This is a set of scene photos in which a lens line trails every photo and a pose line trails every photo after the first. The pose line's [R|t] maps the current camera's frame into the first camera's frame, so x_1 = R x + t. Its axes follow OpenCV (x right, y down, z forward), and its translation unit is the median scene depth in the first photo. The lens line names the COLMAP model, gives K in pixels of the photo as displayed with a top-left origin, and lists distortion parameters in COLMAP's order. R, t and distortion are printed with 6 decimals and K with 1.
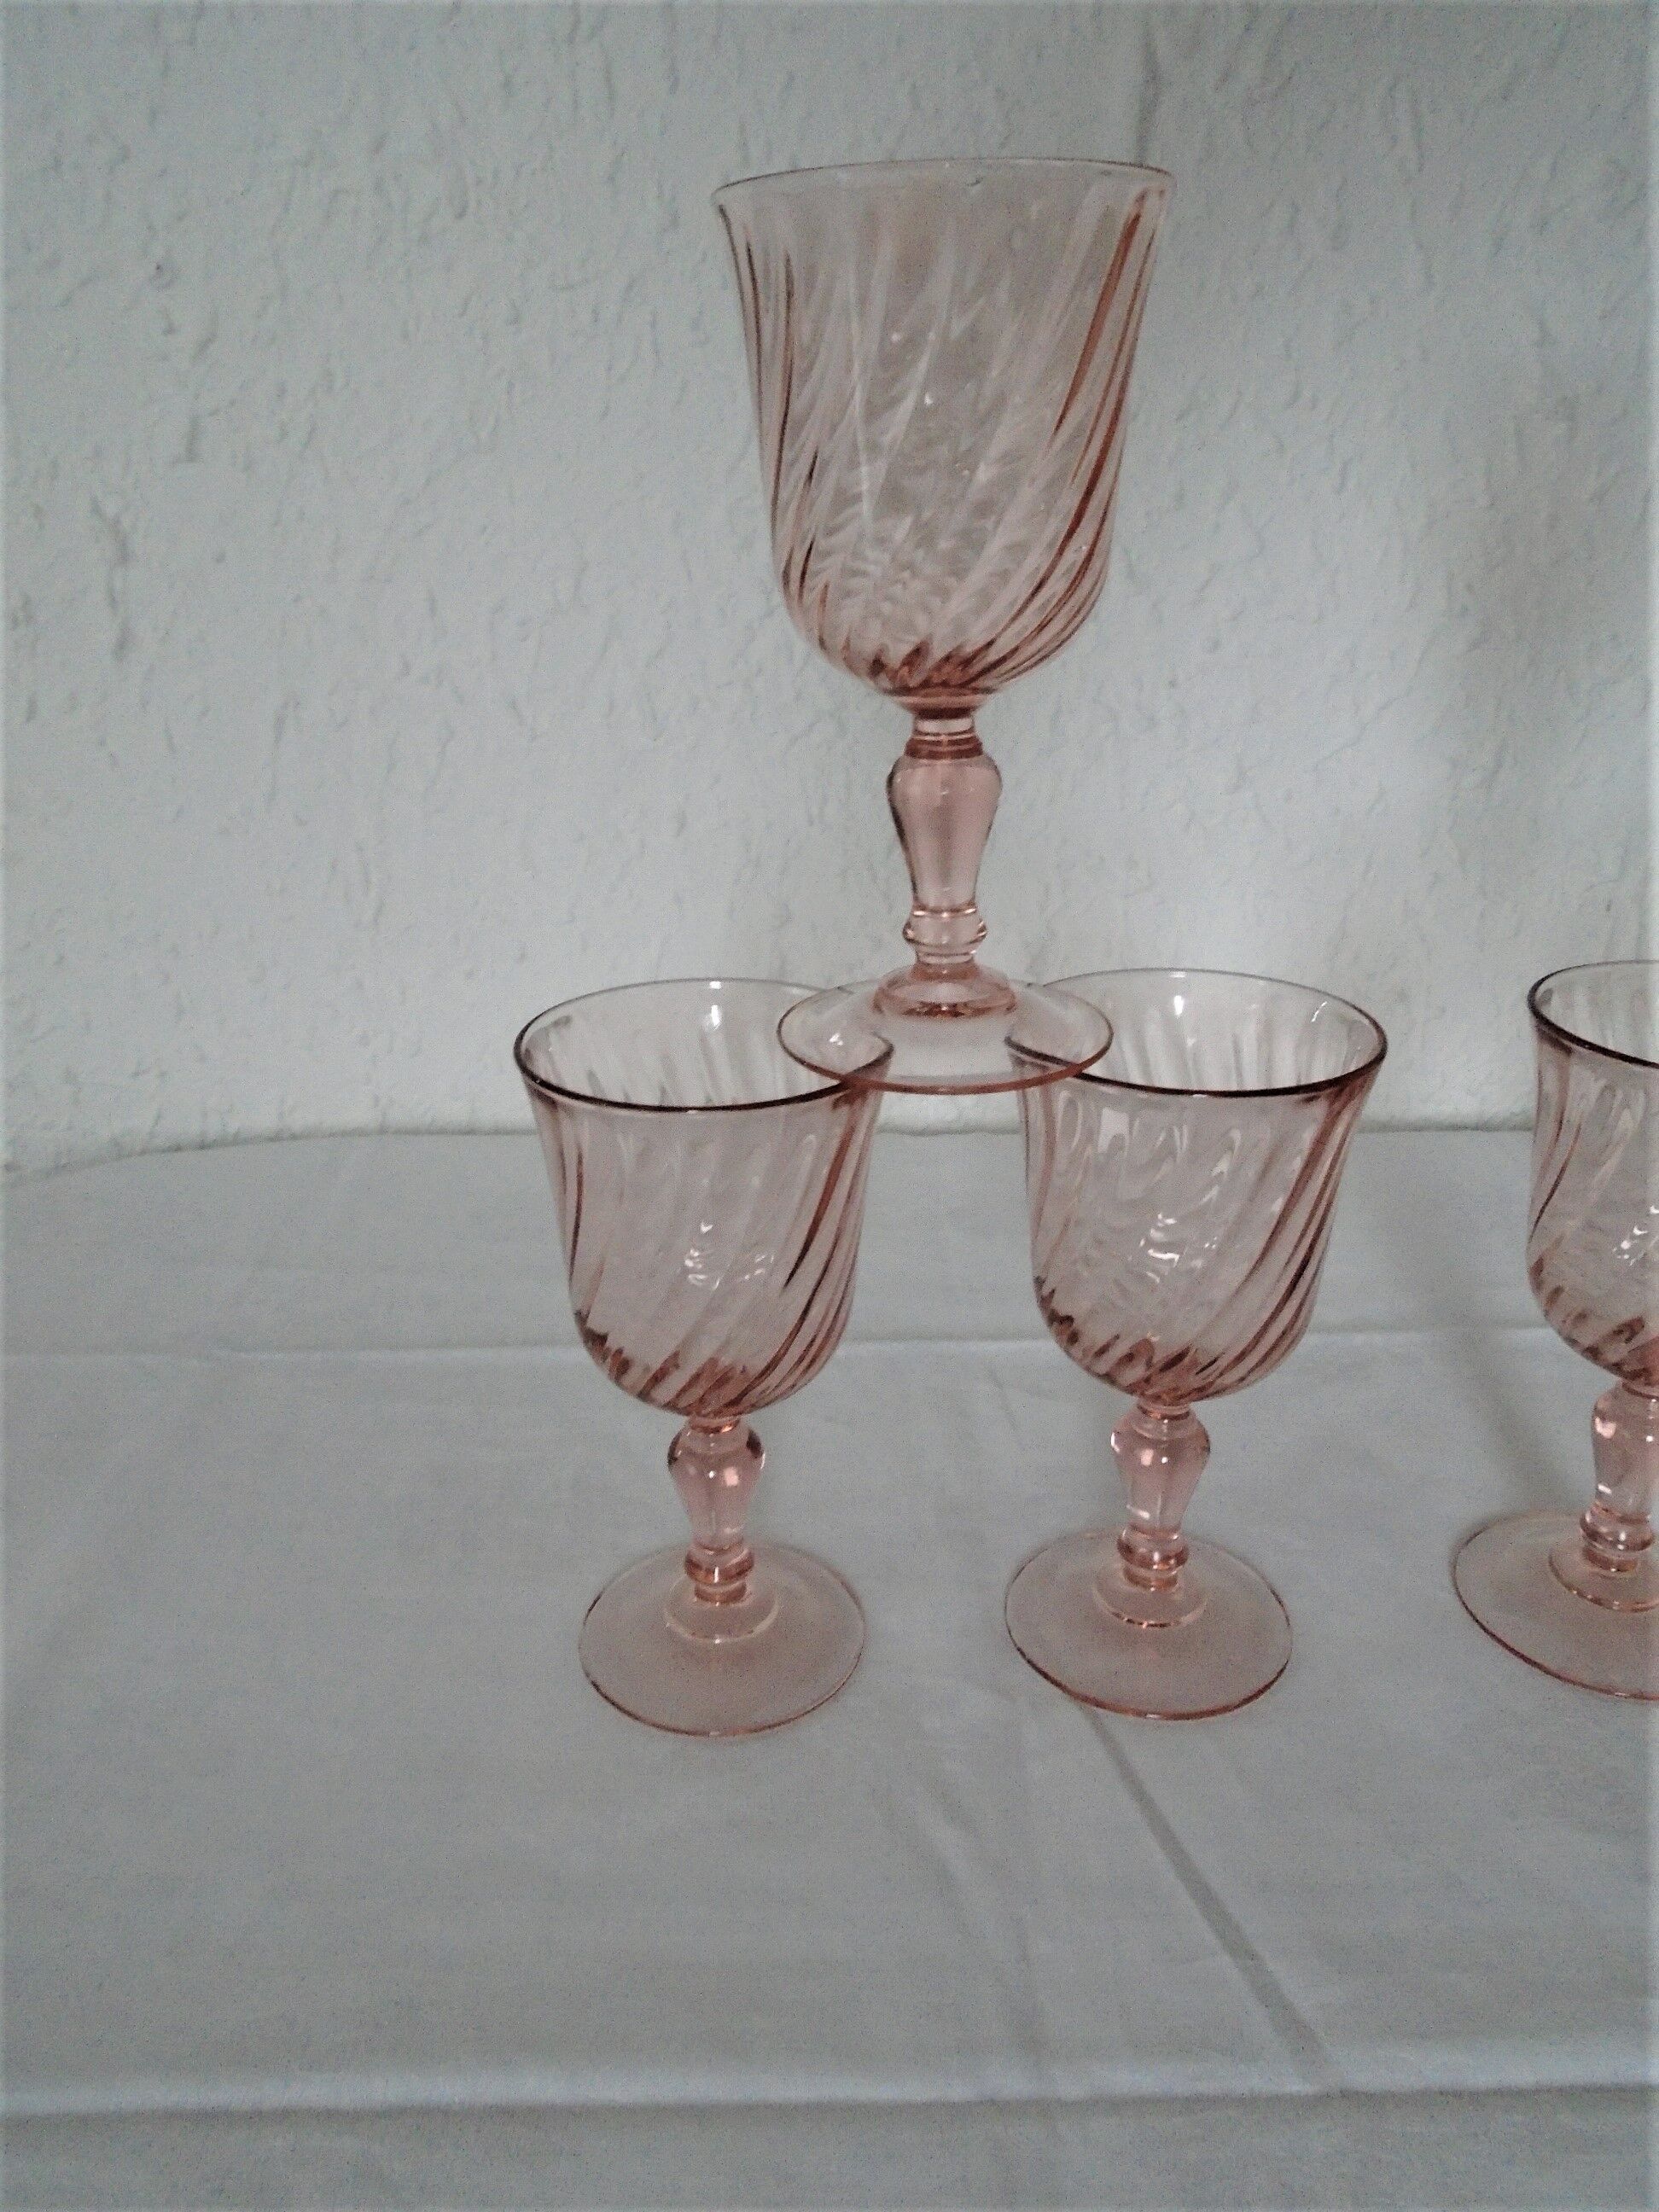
lens RADIAL K [[1704.6, 0, 820.4], [0, 1704.6, 1113.5], [0, 0, 1]] dist [-0.029400, 0.026963]
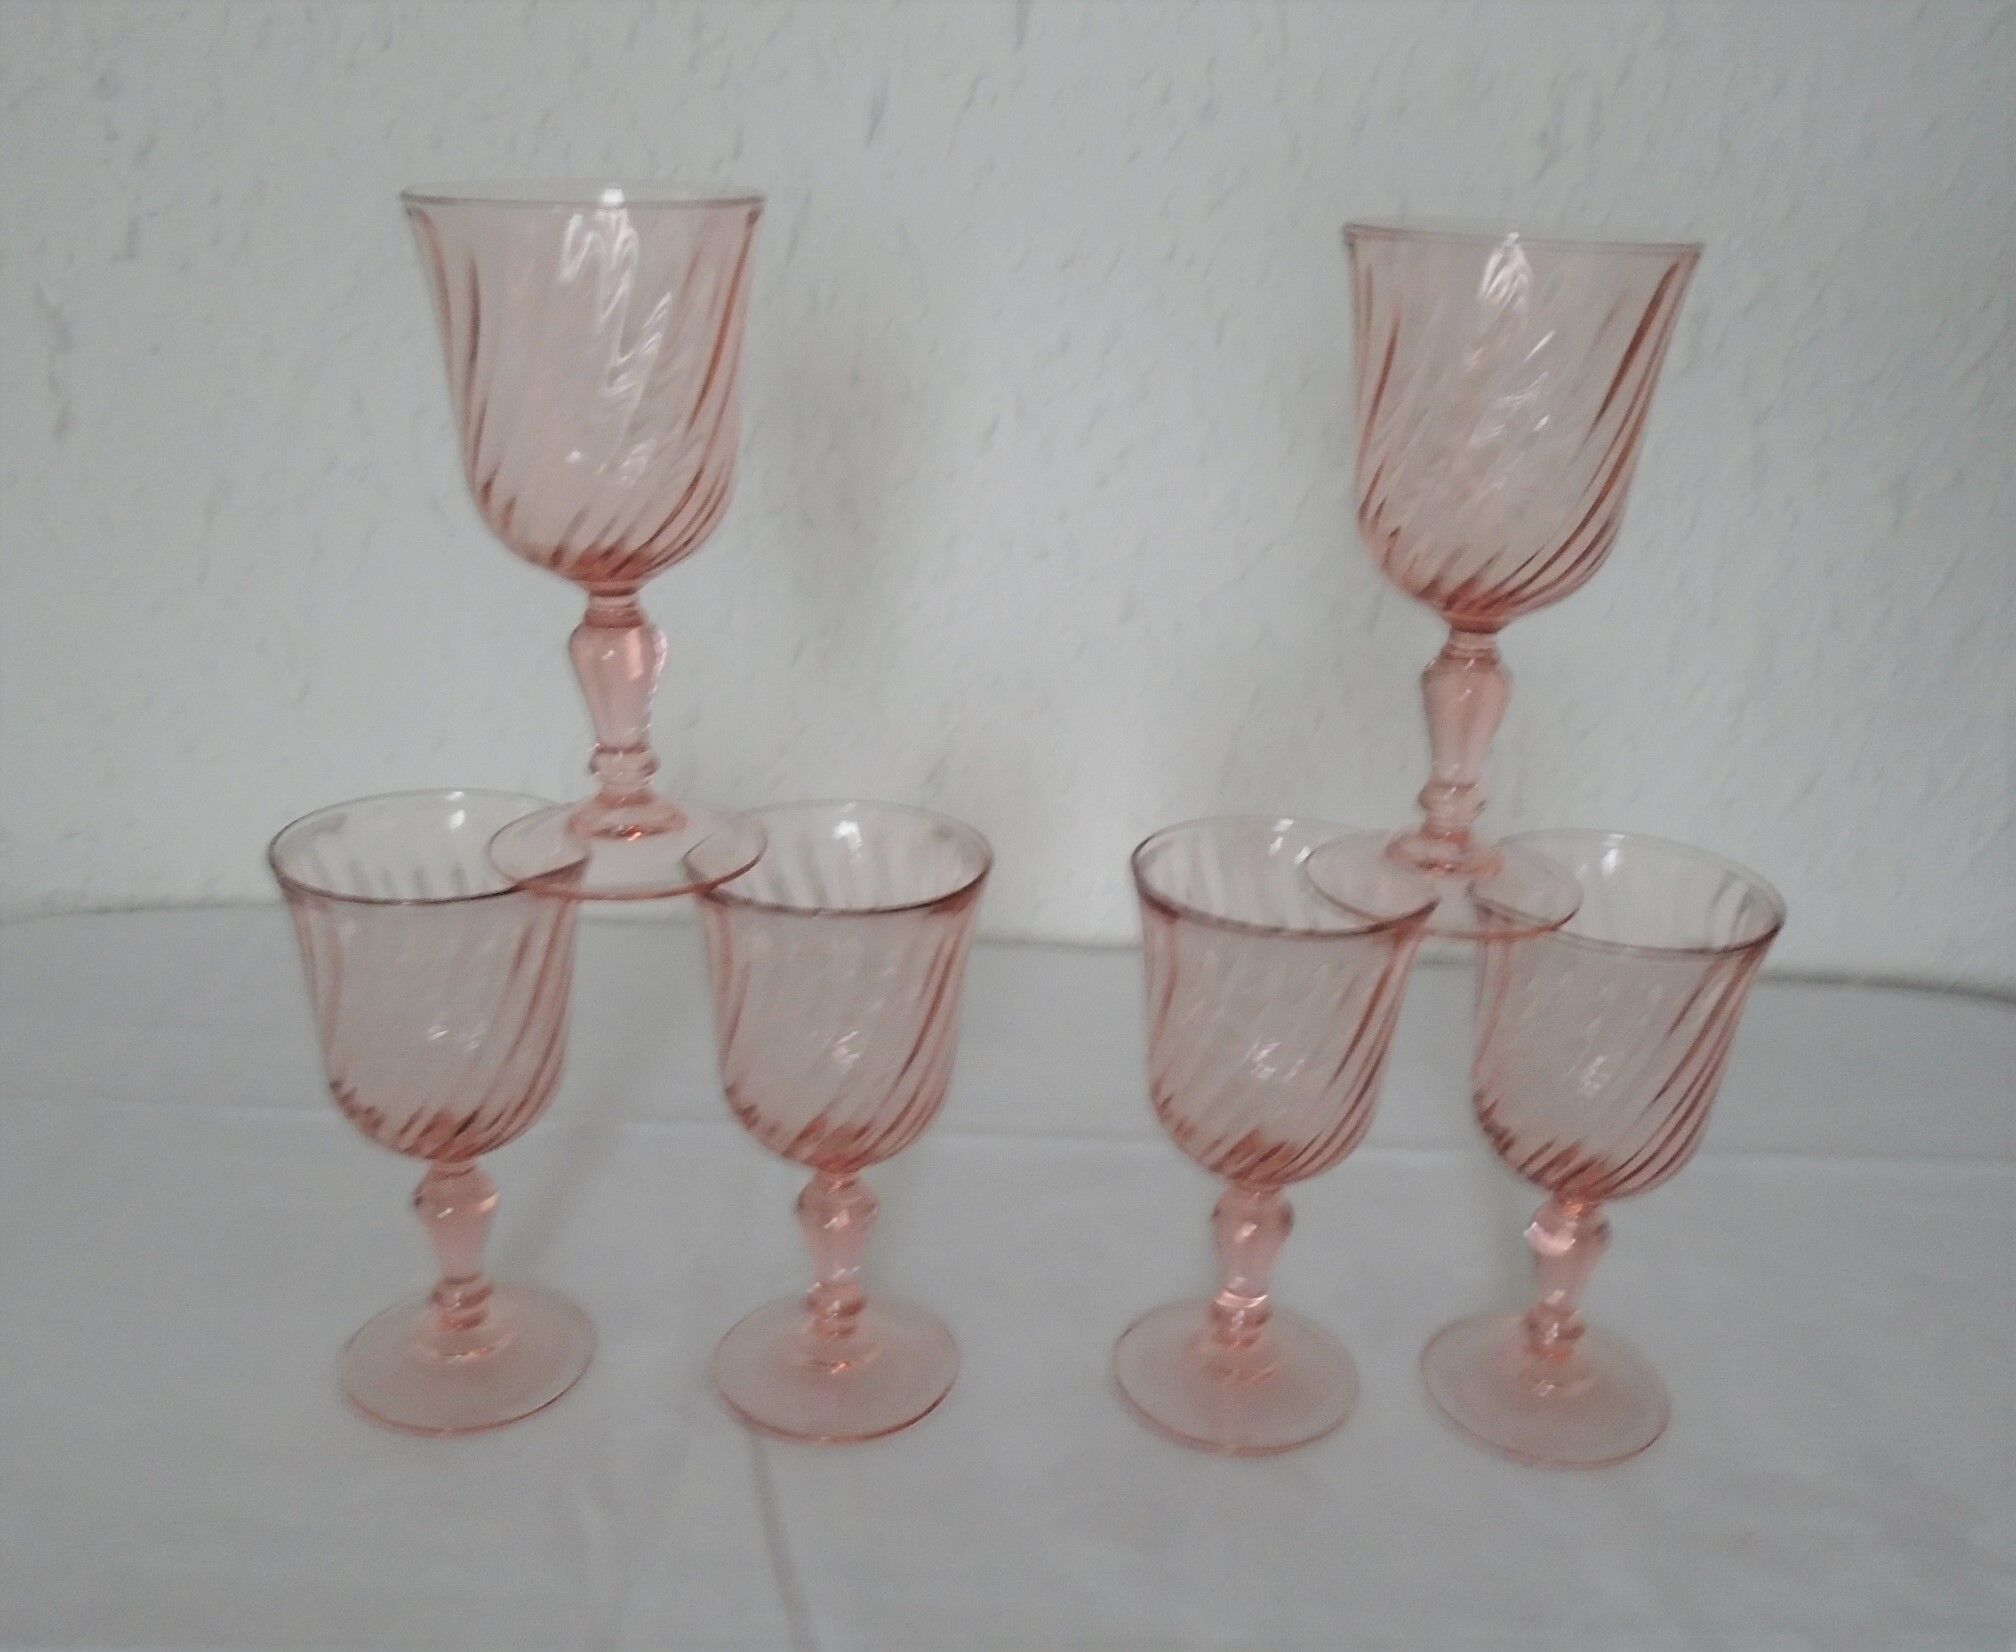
lens RADIAL K [[1987.3, 0, 1052.7], [0, 1987.3, 934.1], [0, 0, 1]] dist [-0.030557, 0.000000]
pose [[0.998488, 0.054135, 0.009519, 0.298650], [-0.054244, 0.998460, 0.011623, -0.016110], [-0.008875, -0.012122, 0.999887, -0.325952]]
